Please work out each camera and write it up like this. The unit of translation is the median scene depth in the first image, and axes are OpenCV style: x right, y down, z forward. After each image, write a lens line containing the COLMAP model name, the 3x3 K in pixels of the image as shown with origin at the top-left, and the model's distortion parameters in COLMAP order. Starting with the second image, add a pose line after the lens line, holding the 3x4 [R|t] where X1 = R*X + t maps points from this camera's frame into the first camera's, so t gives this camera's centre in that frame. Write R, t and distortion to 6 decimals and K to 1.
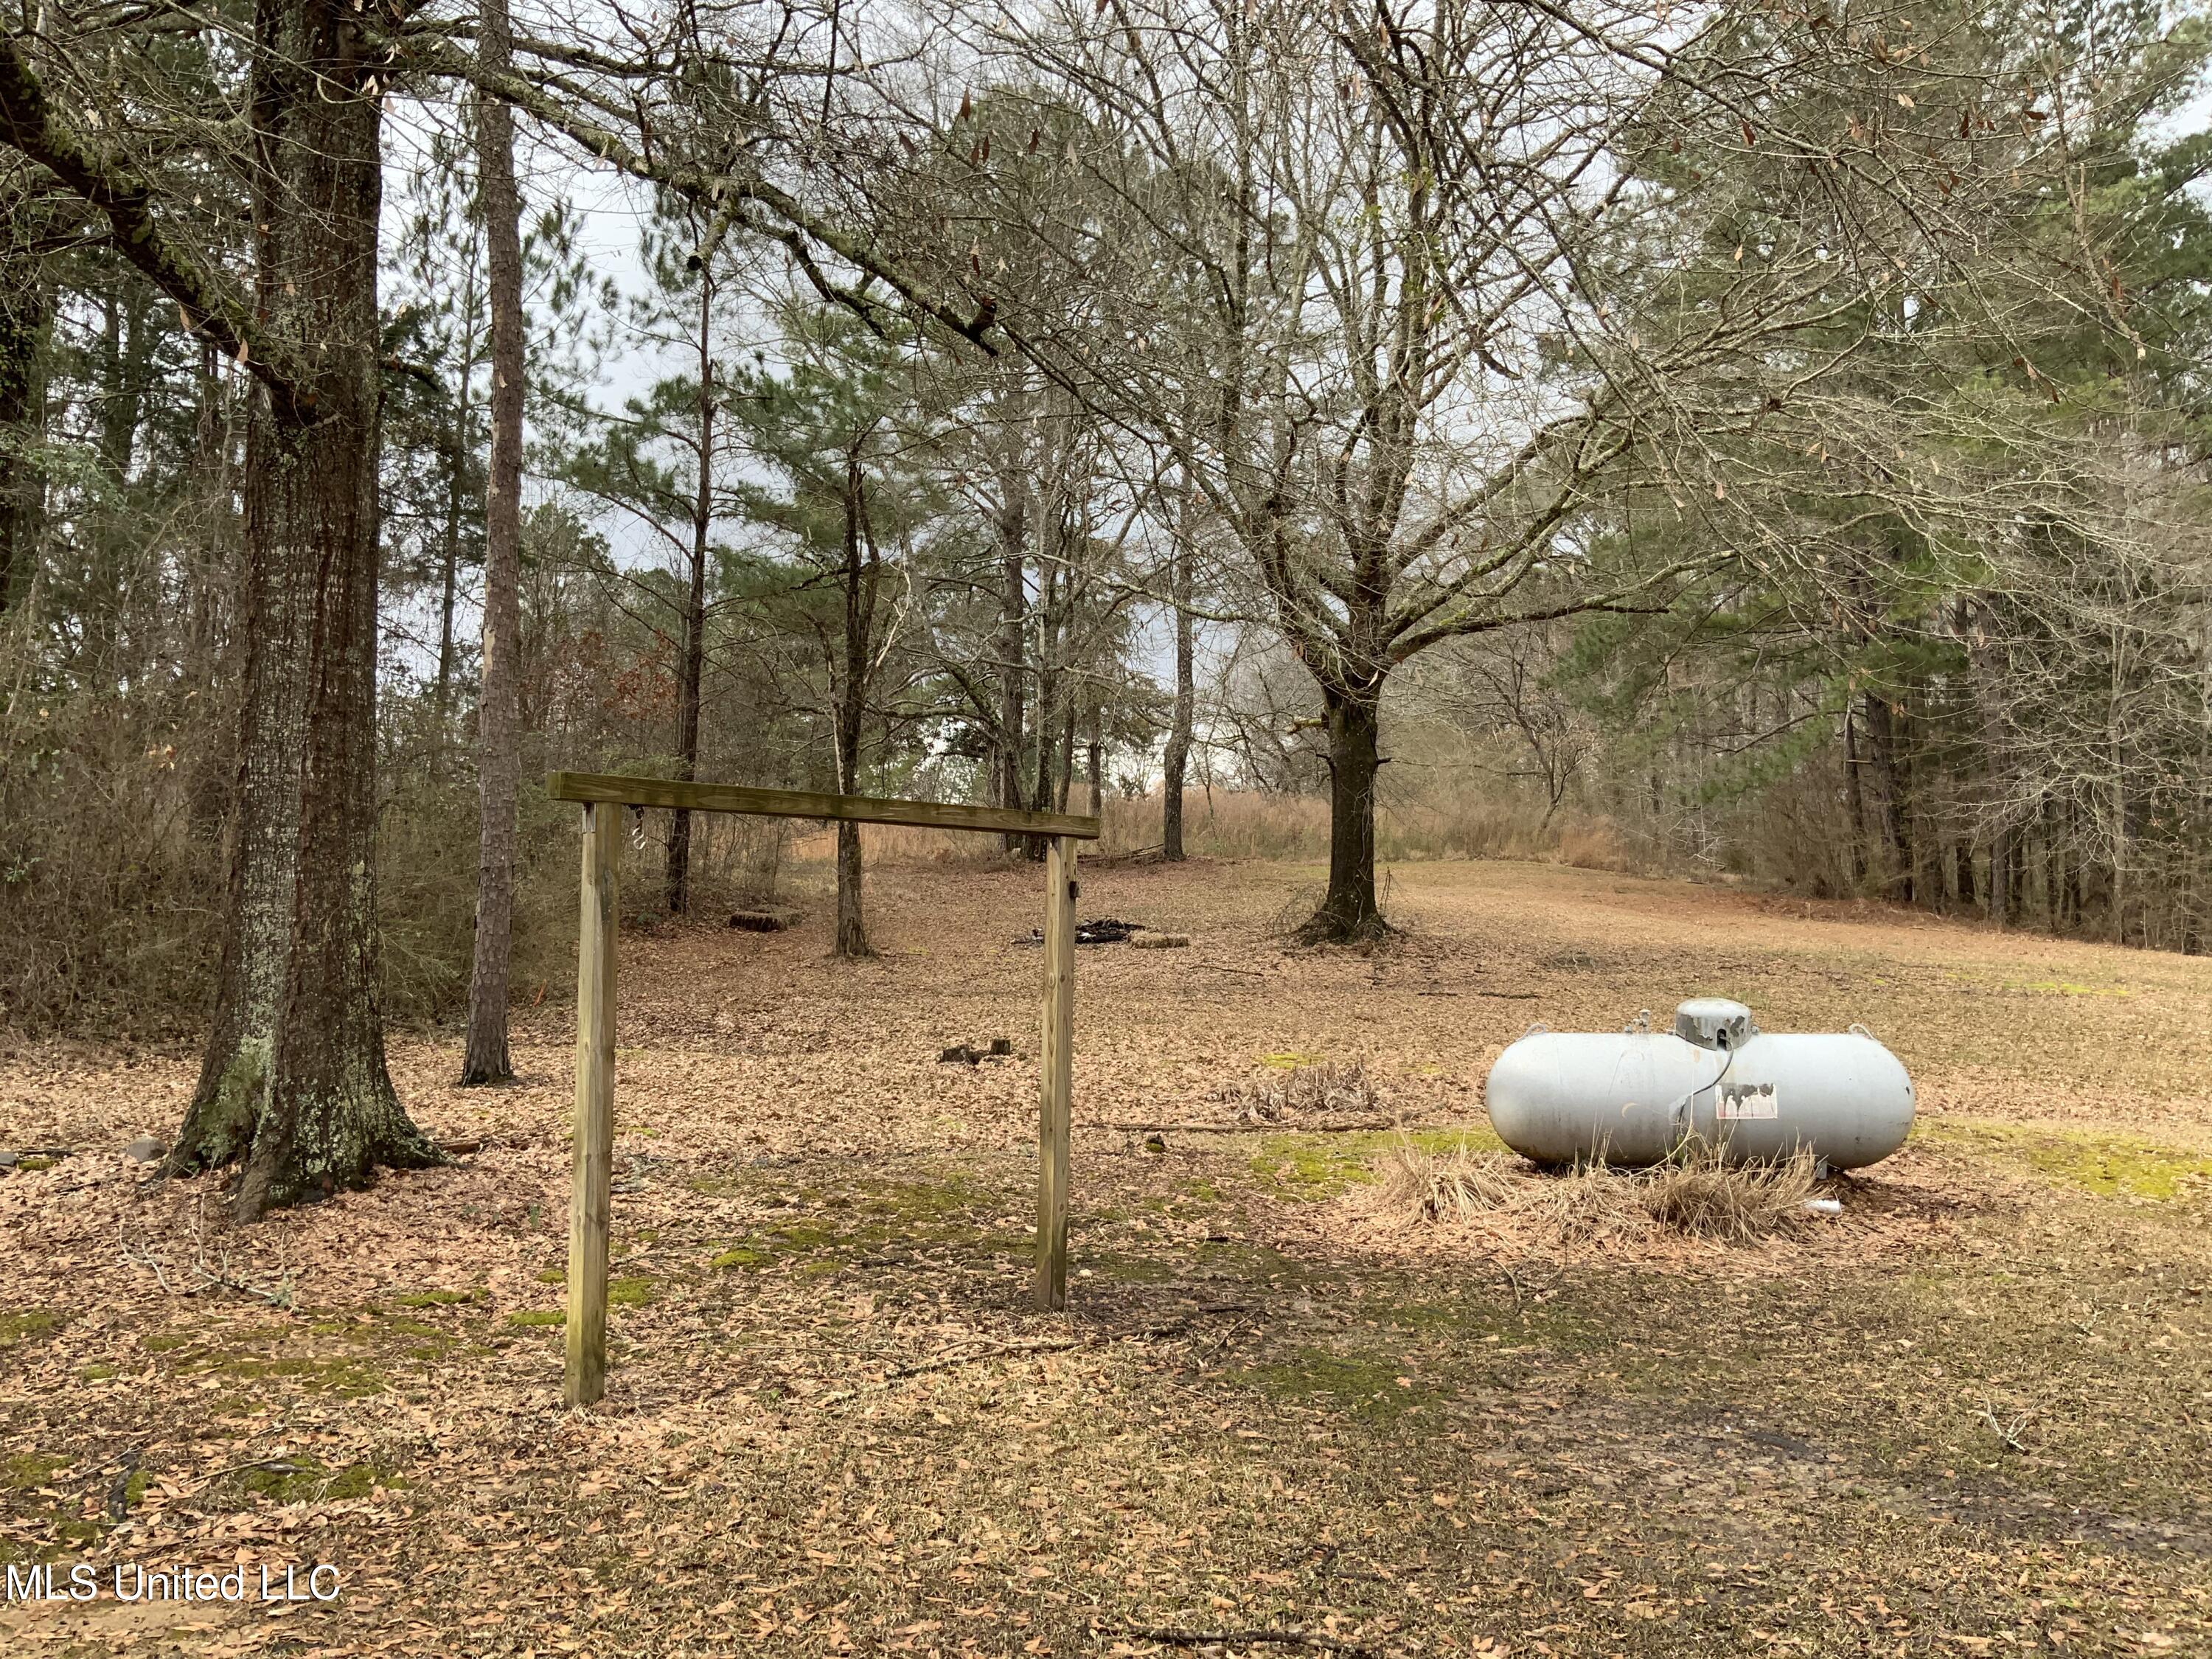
lens RADIAL K [[1837.5, 0, 1106.5], [0, 1837.5, 832.4], [0, 0, 1]] dist [-0.004542, -0.003364]
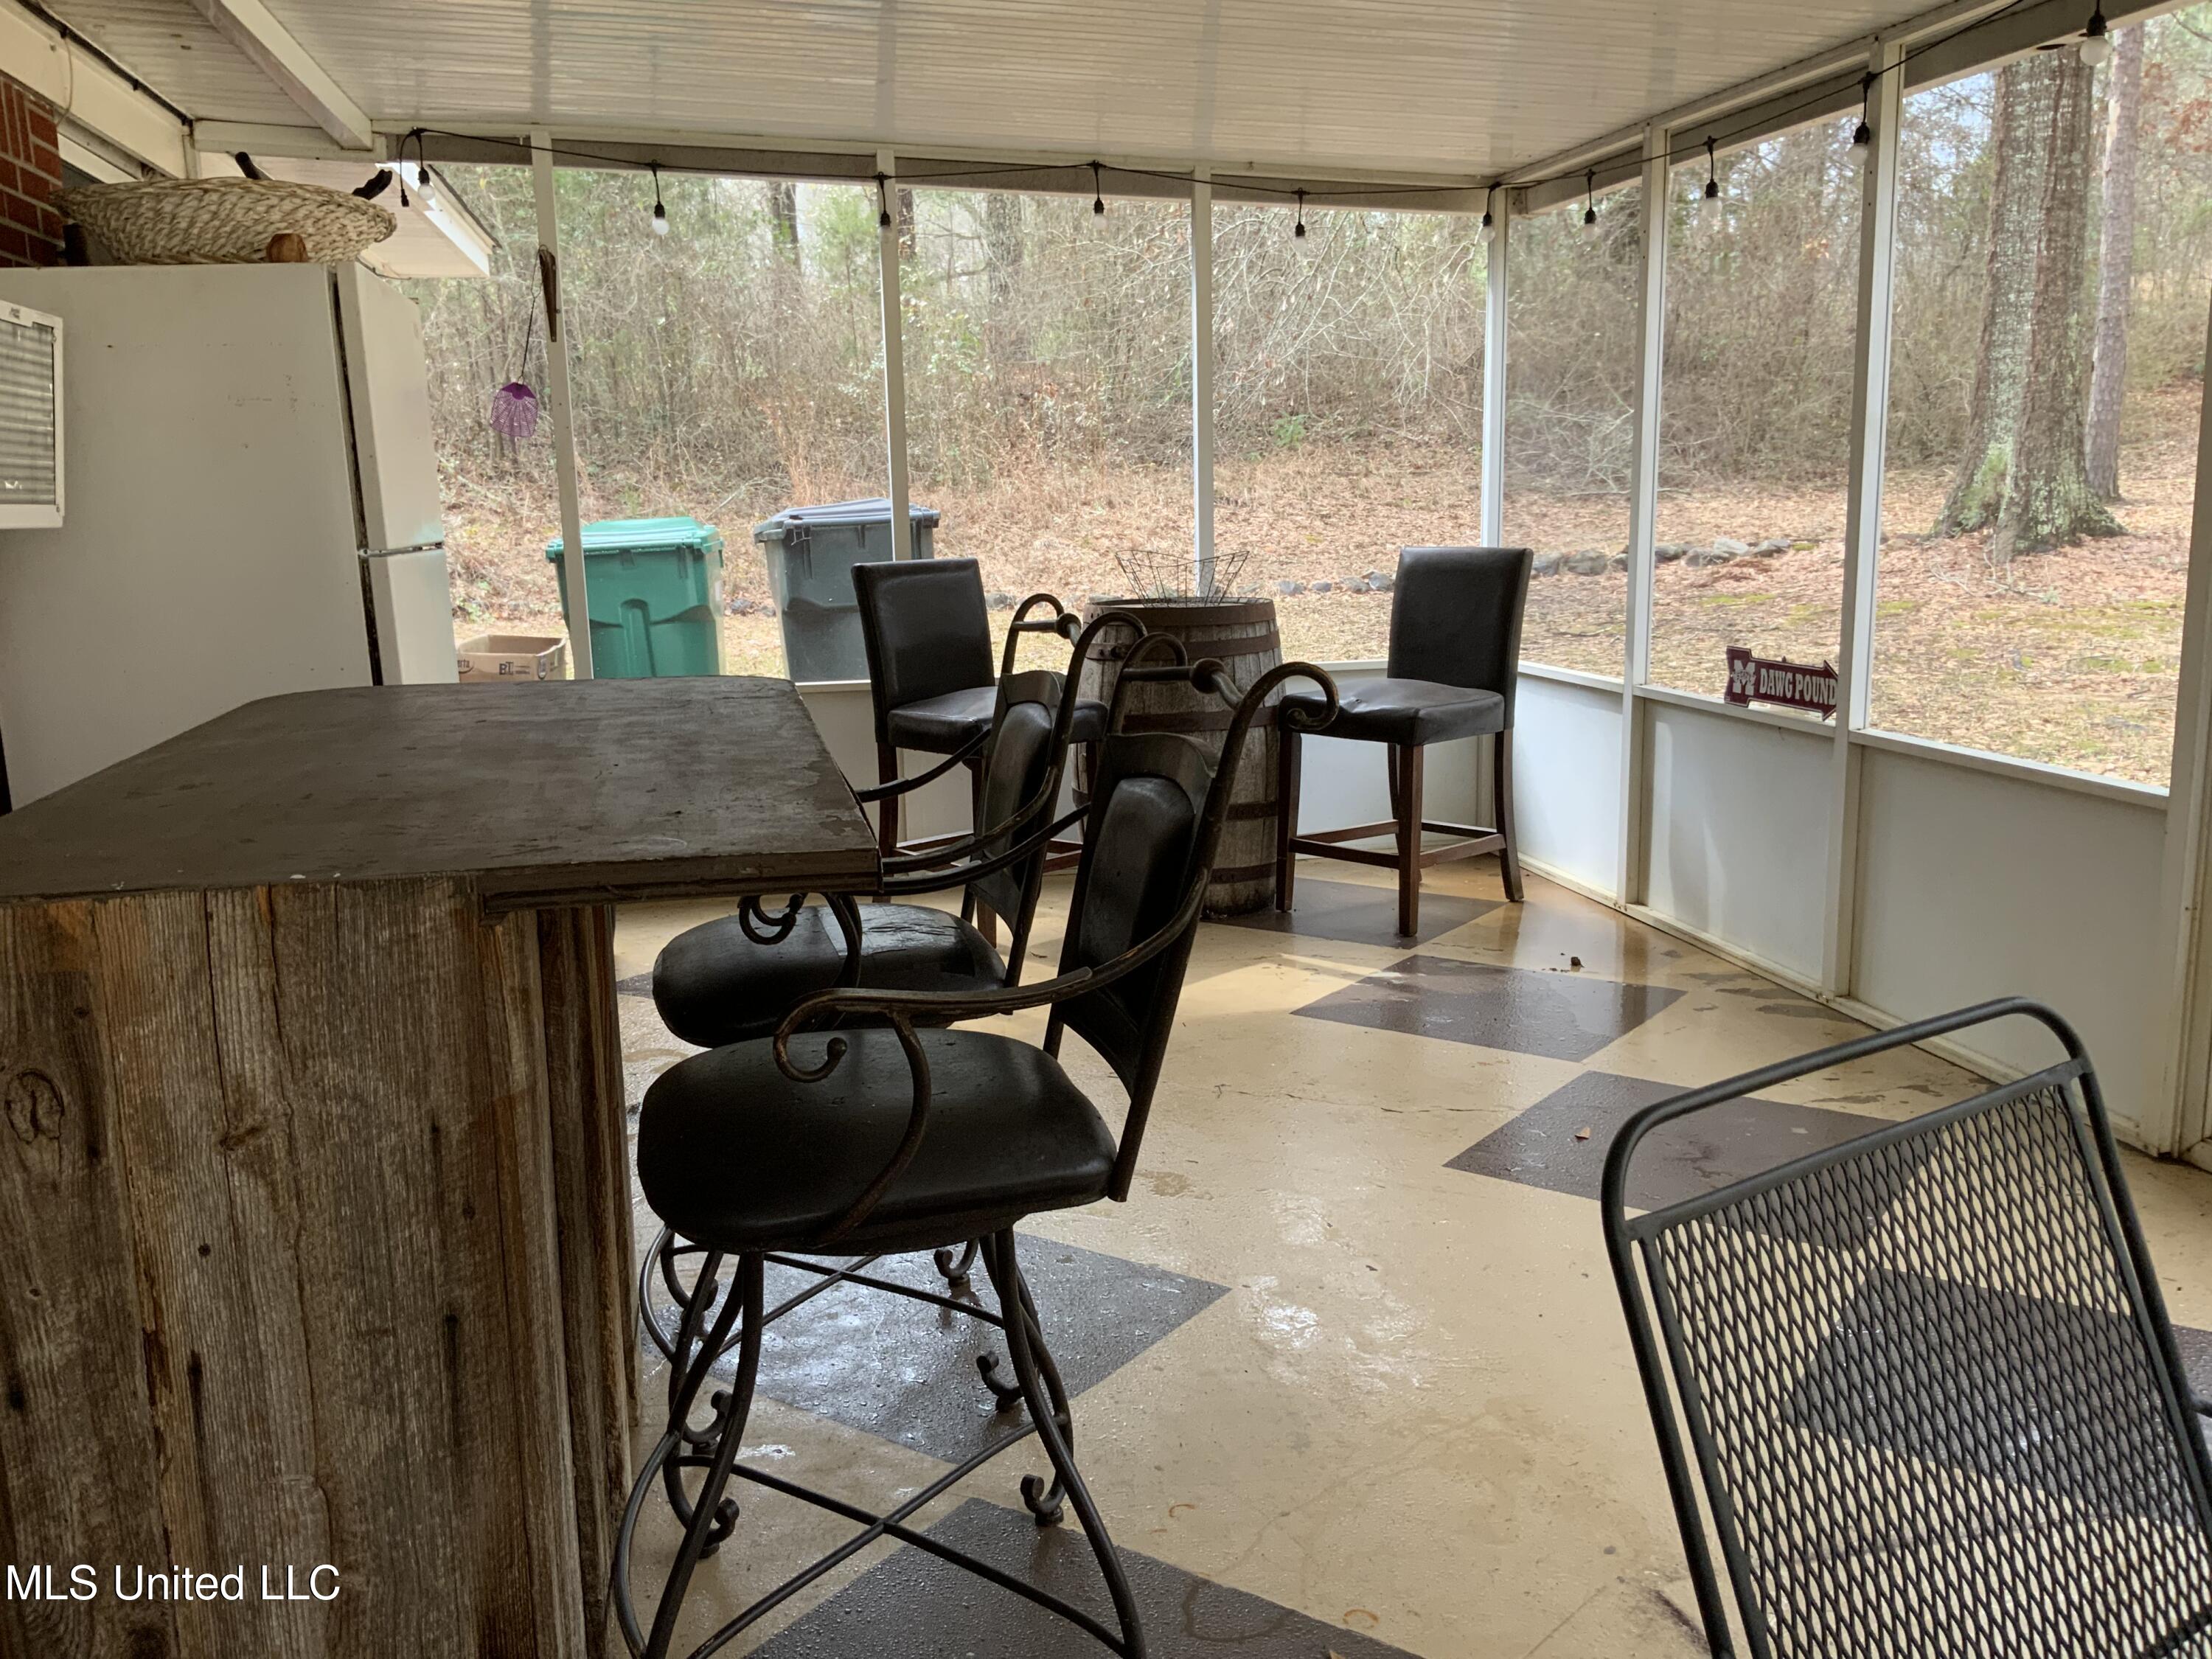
lens RADIAL K [[1837.5, 0, 1105.5], [0, 1837.5, 837.5], [0, 0, 1]] dist [-0.004542, -0.003364]
pose [[0.727721, 0.105699, -0.677679, 0.043088], [0.087961, 0.965512, 0.245050, -0.006121], [0.680209, -0.237938, 0.693326, -0.573332]]
